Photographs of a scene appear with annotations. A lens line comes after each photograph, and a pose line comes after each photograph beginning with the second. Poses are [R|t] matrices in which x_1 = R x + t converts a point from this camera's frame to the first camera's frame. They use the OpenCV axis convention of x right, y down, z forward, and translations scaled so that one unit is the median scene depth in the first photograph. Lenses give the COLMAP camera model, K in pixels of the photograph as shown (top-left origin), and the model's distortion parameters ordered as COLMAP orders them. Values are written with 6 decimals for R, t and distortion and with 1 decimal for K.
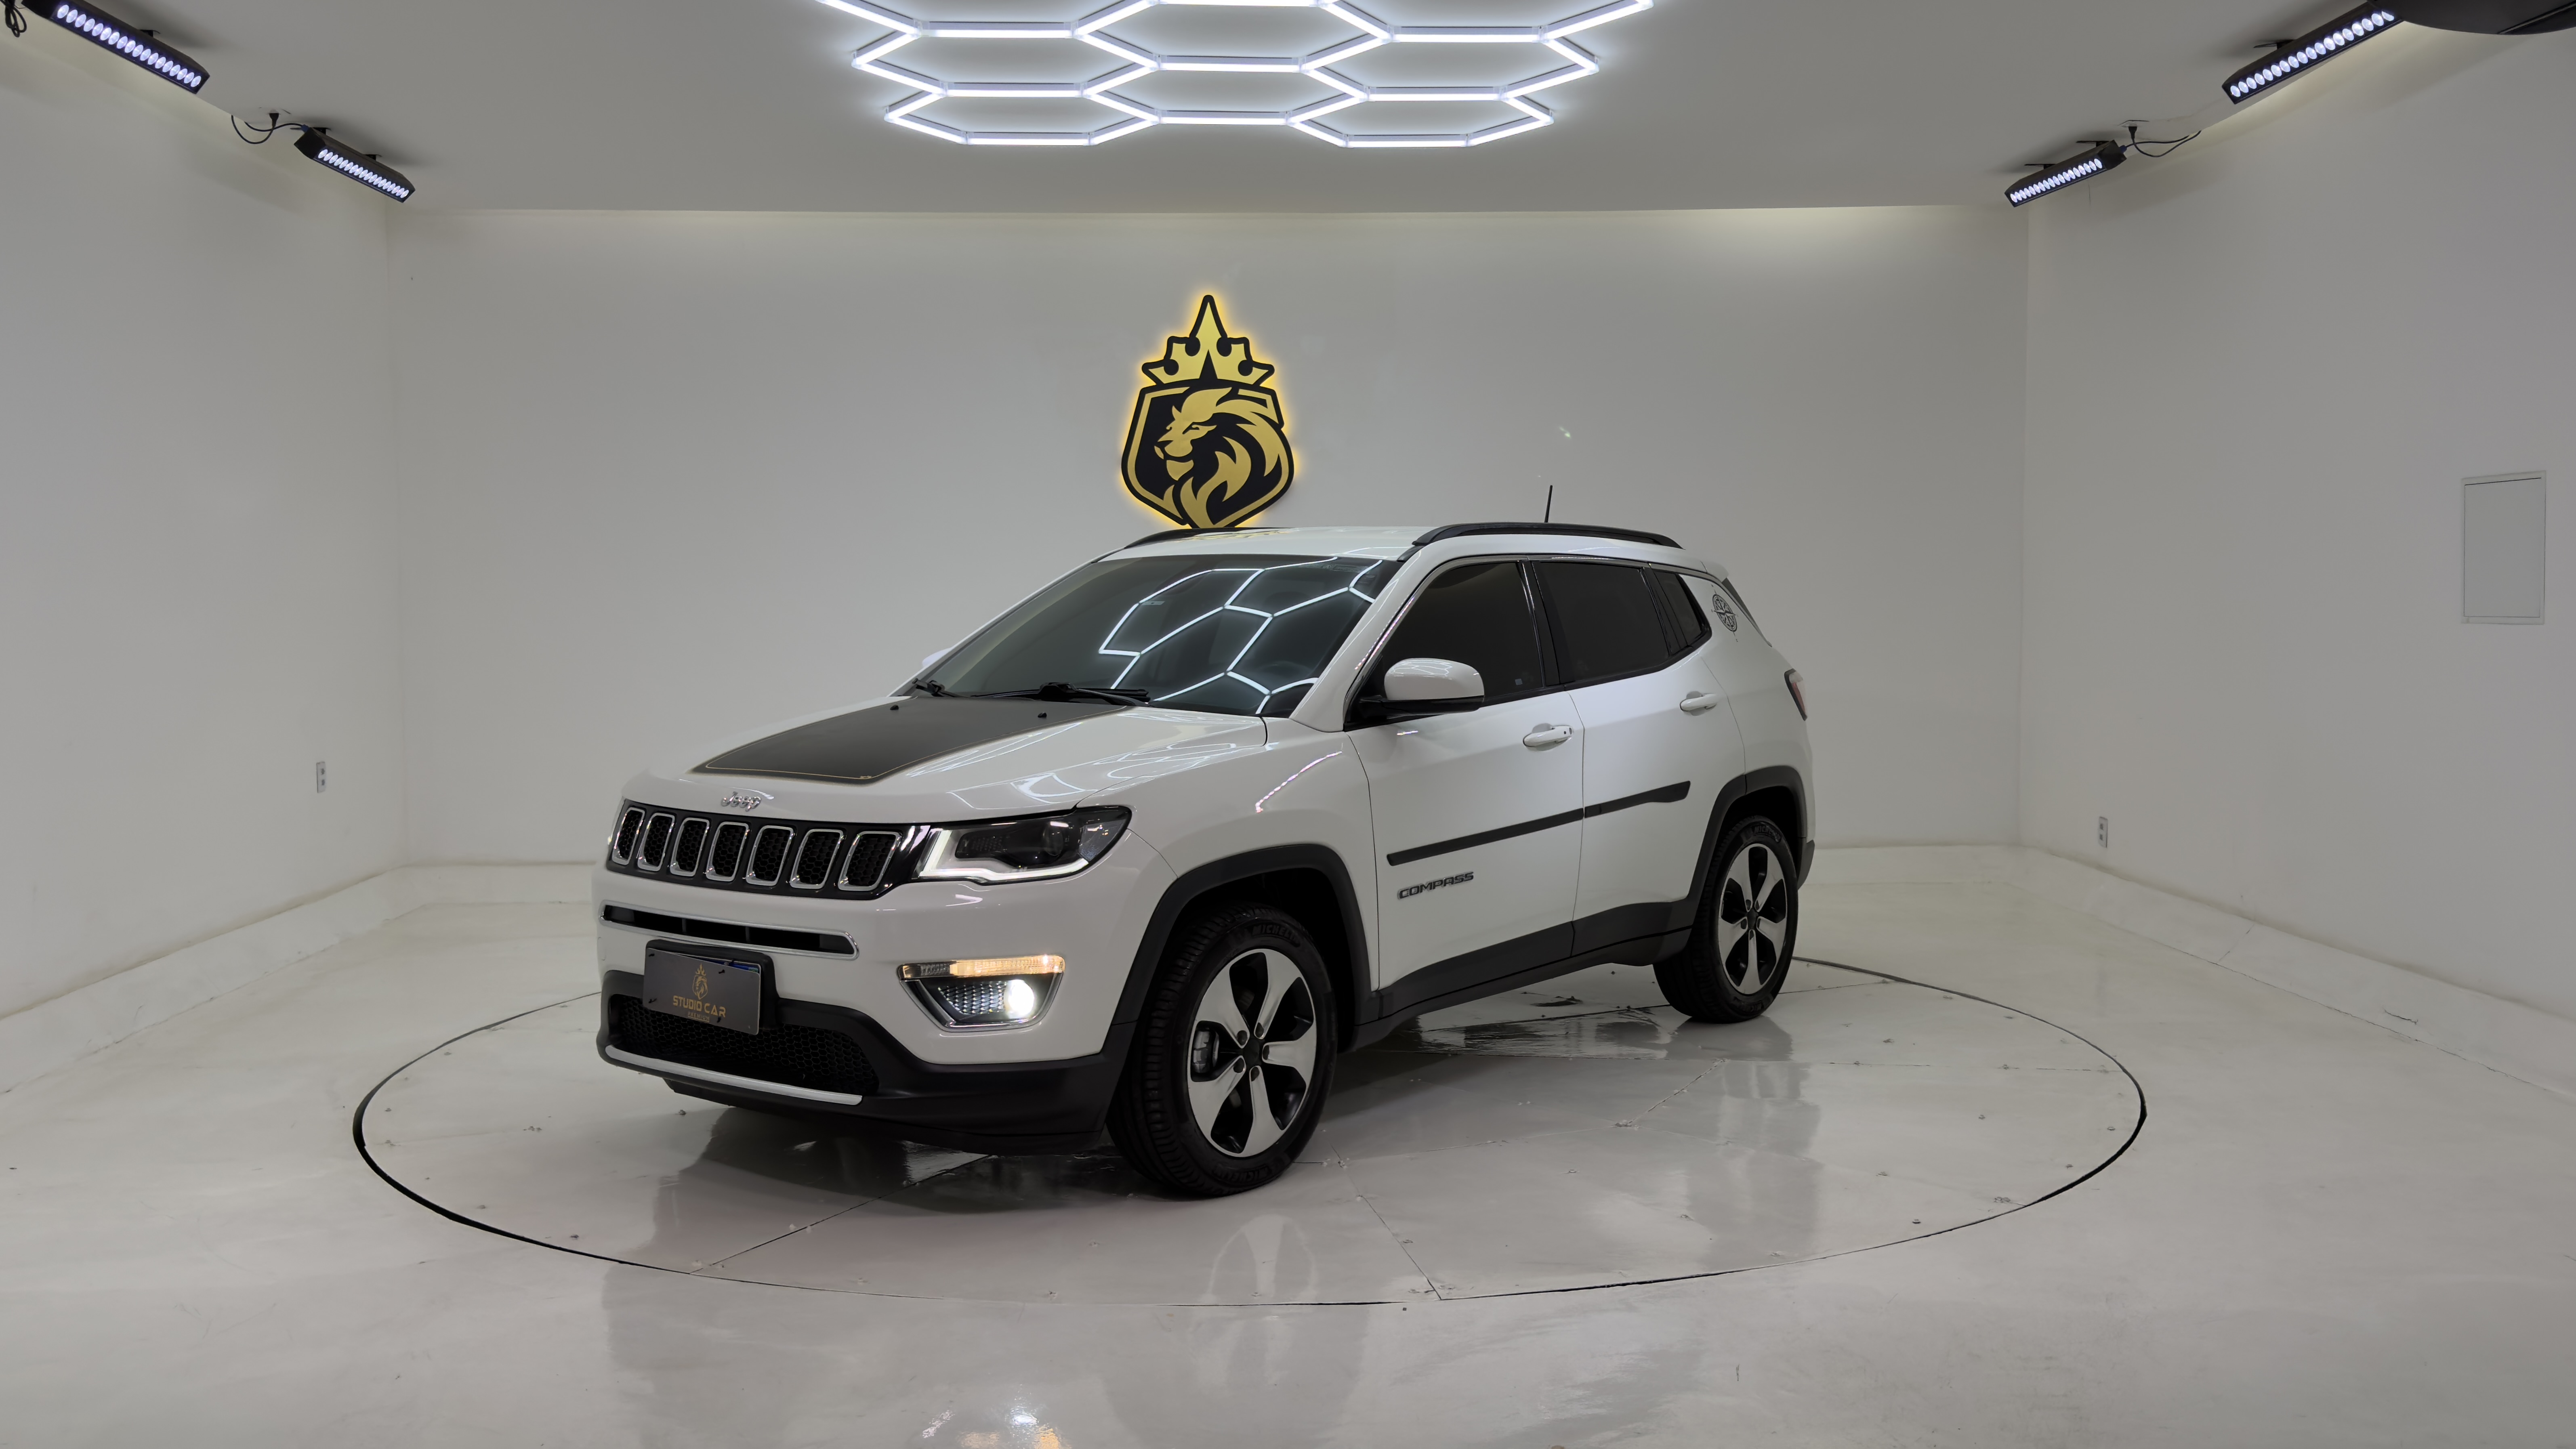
lens RADIAL K [[2352.8, 0, 1289.8], [0, 2352.8, 723.2], [0, 0, 1]] dist [0.085482, -0.157178]
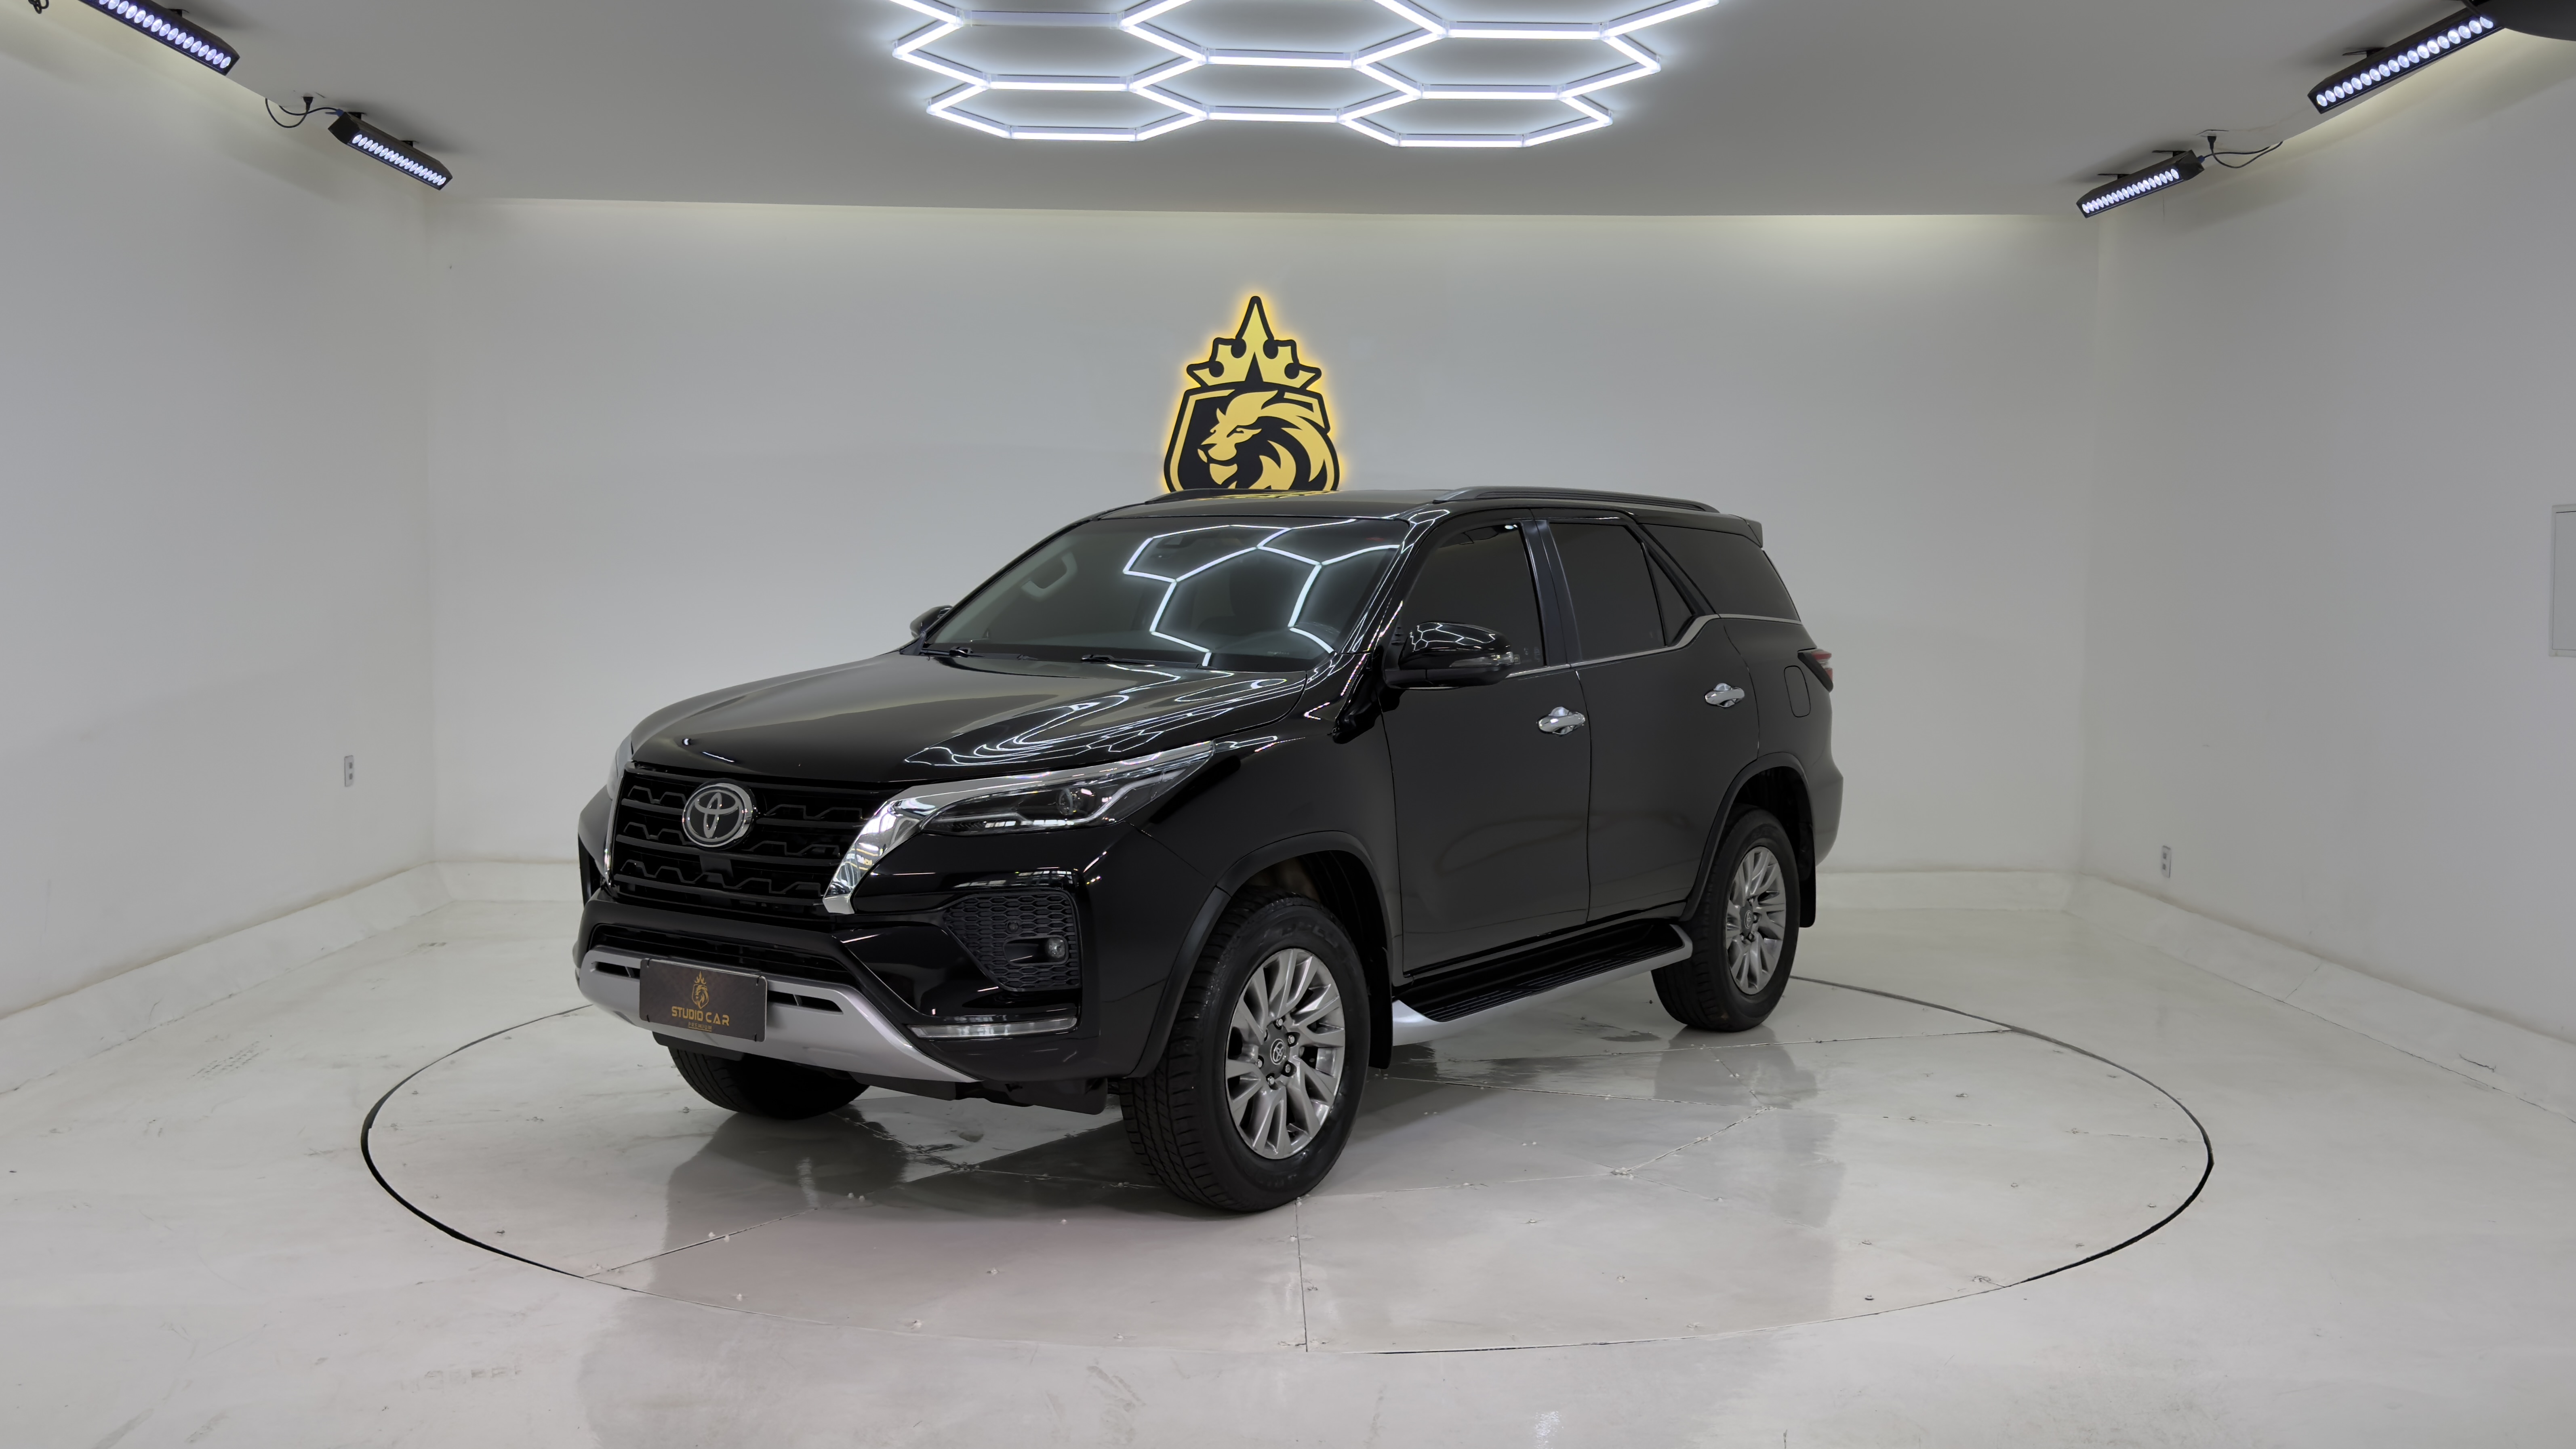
lens RADIAL K [[2346.7, 0, 1288.0], [0, 2346.7, 728.7], [0, 0, 1]] dist [0.078618, -0.138415]
pose [[0.999630, 0.018544, -0.019895, 0.001975], [-0.018510, 0.999827, 0.001885, -0.004144], [0.019926, -0.001517, 0.999800, 0.025021]]
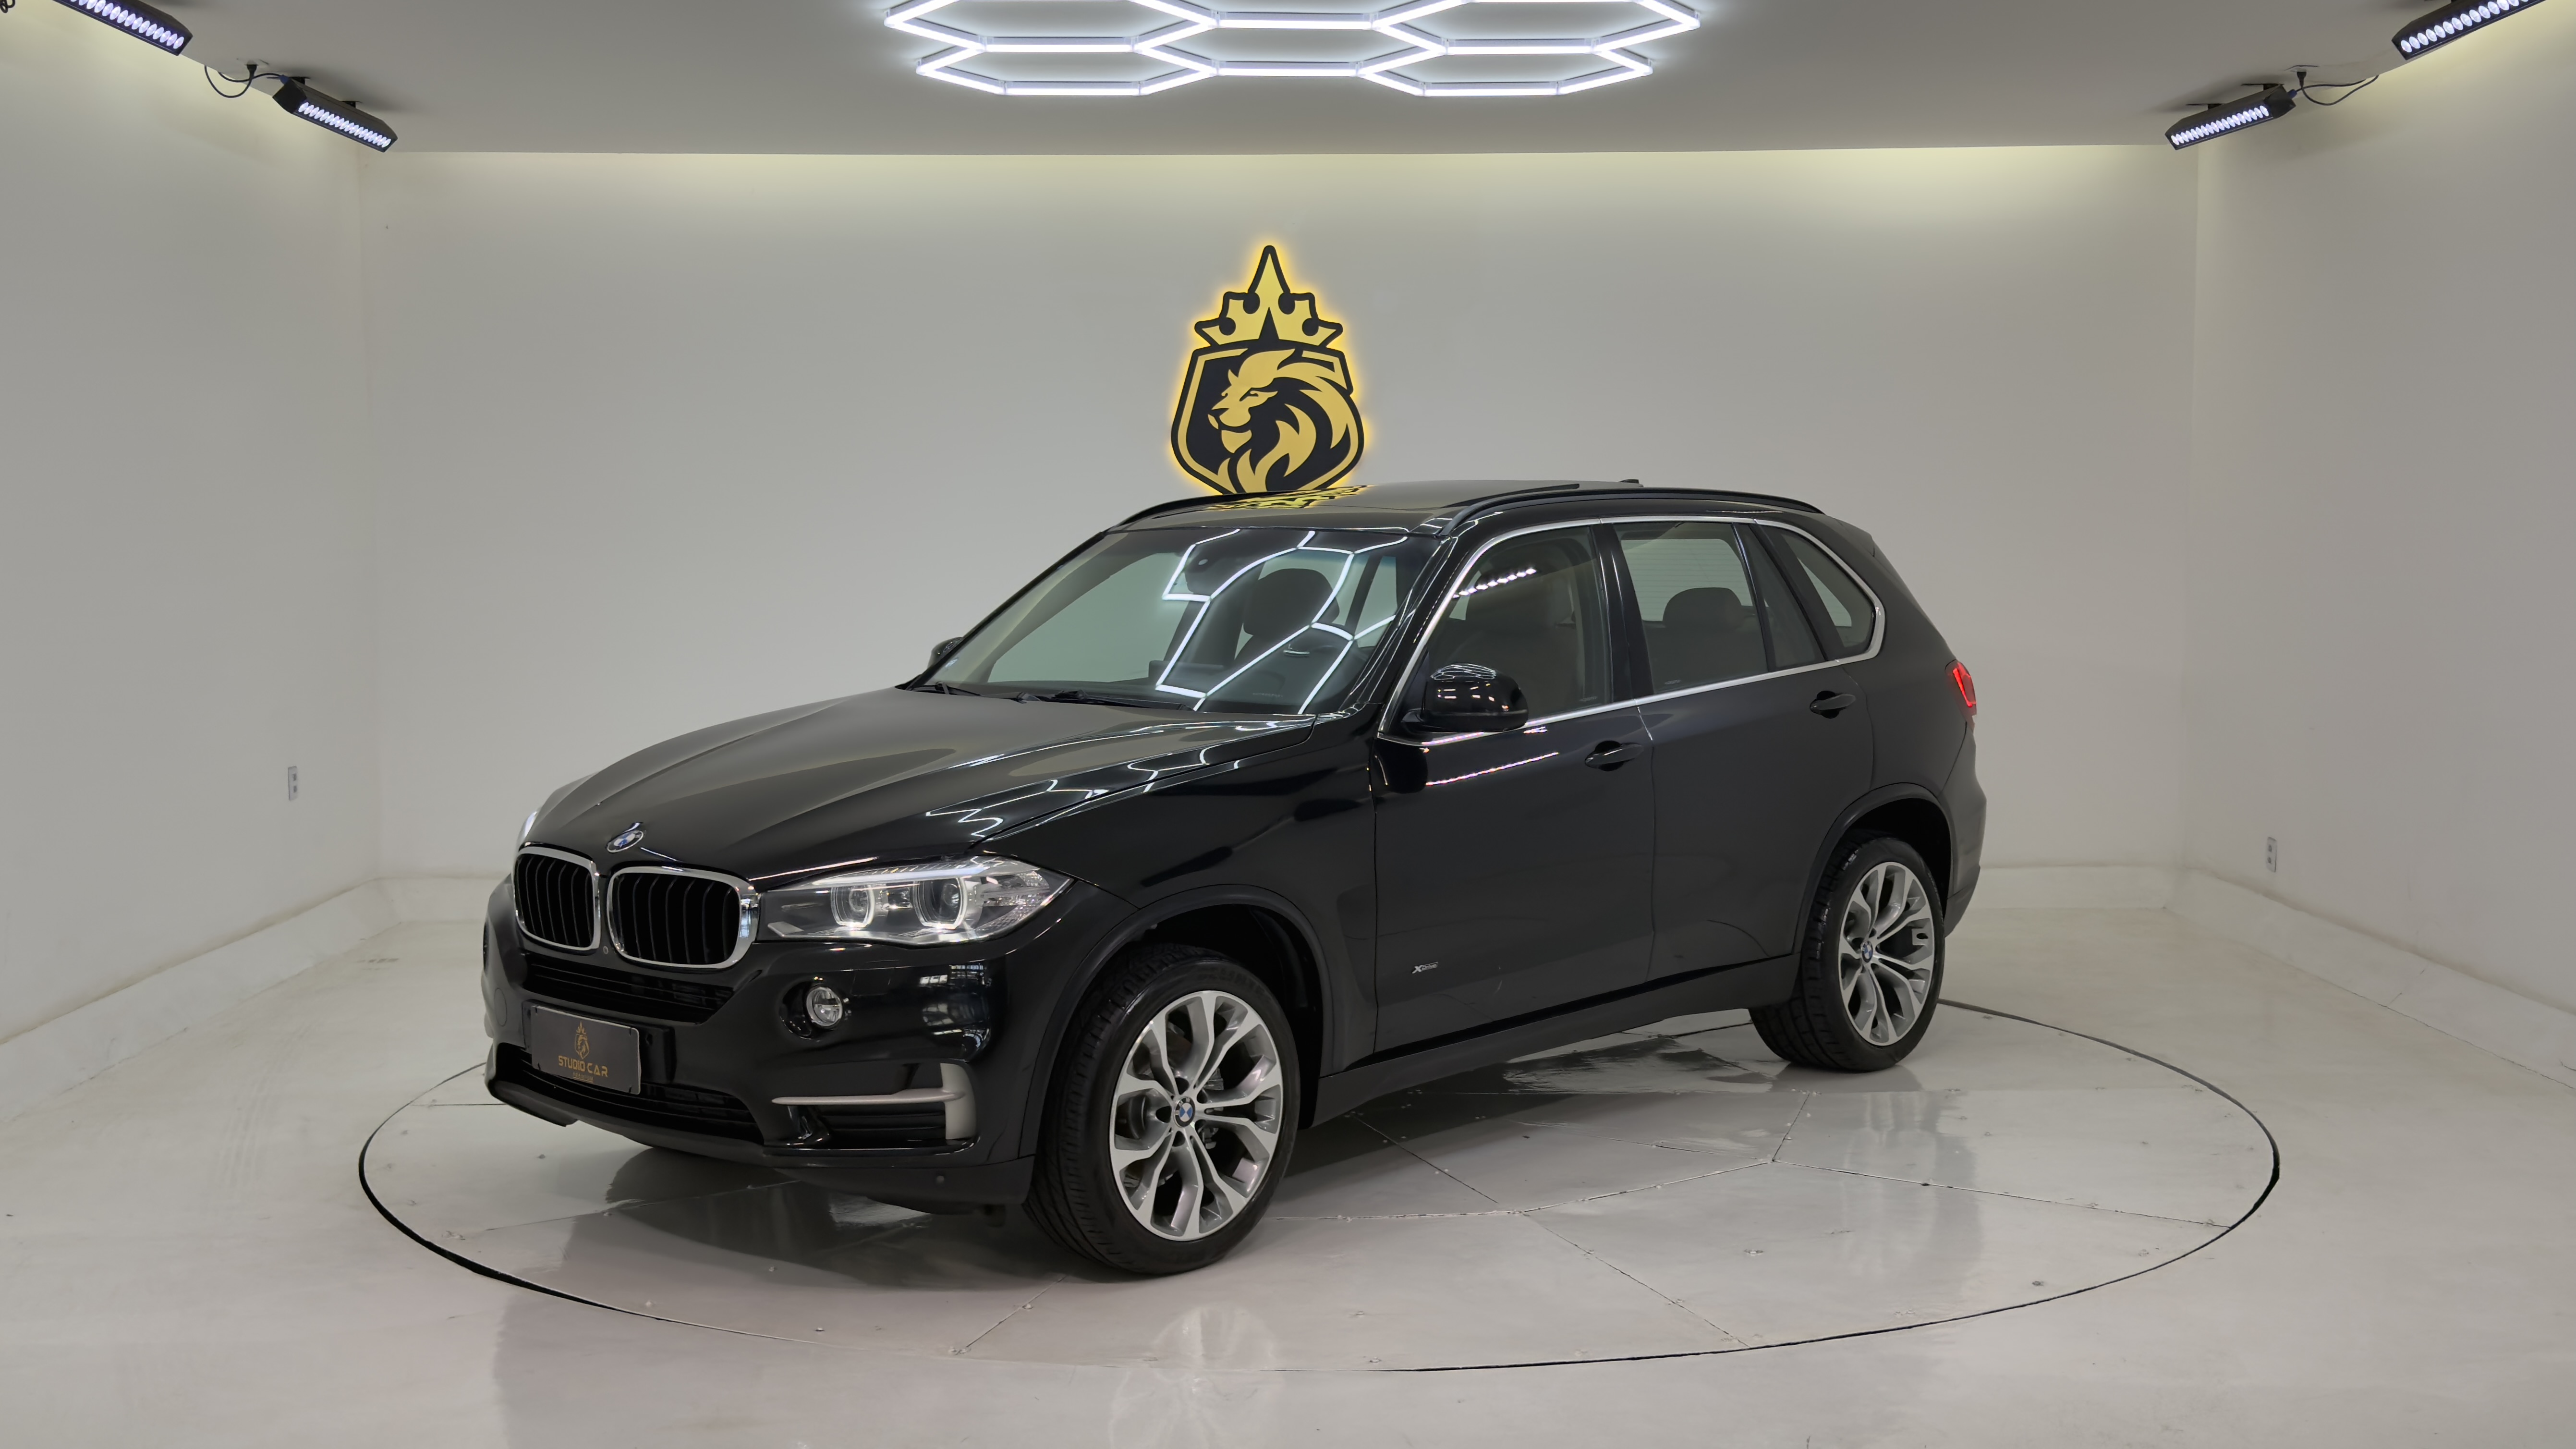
lens RADIAL K [[2843.5, 0, 1289.8], [0, 2843.5, 719.9], [0, 0, 1]] dist [0.105870, -0.178945]
pose [[0.999663, 0.004705, -0.025525, 0.001896], [-0.004347, 0.999891, 0.014089, -0.019322], [0.025588, -0.013974, 0.999575, -0.092250]]
